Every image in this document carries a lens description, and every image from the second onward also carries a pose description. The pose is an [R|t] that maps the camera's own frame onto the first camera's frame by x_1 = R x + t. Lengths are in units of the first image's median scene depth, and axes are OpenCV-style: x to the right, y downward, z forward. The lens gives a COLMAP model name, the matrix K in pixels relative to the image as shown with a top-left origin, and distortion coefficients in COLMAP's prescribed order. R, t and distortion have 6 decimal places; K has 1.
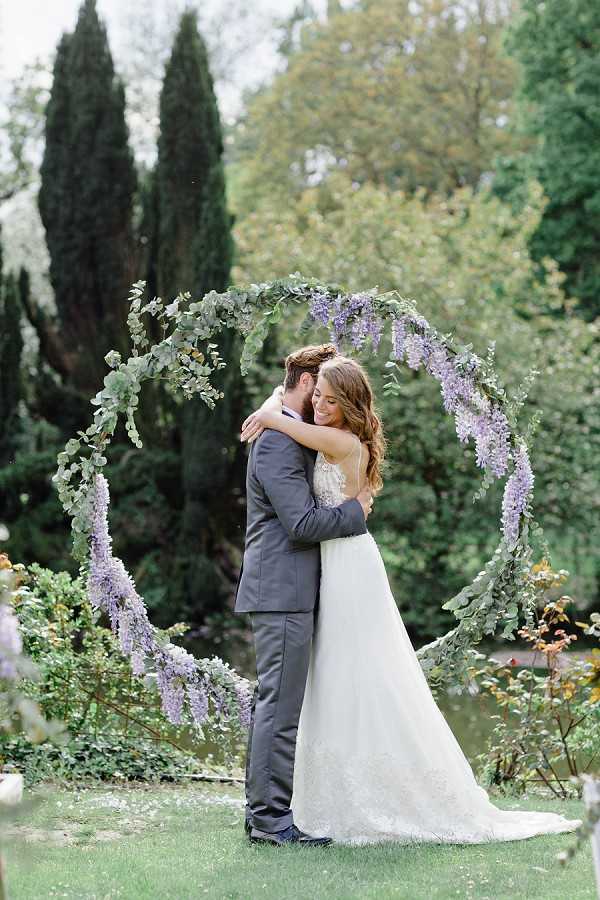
lens RADIAL K [[2463.4, 0, 300.0], [0, 2463.4, 450.0], [0, 0, 1]] dist [-0.029717, -0.889979]
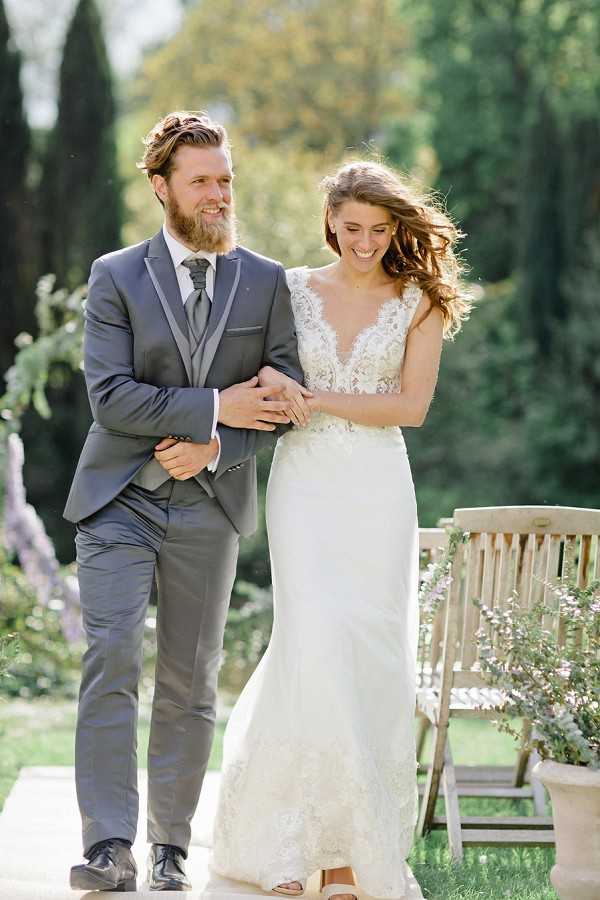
lens RADIAL K [[2618.0, 0, 300.0], [0, 2618.0, 450.0], [0, 0, 1]] dist [-0.048166, -0.274853]
pose [[0.999209, 0.006405, 0.039251, 0.003689], [-0.007124, 0.999809, 0.018202, -0.003603], [-0.039127, -0.018467, 0.999064, -0.128066]]
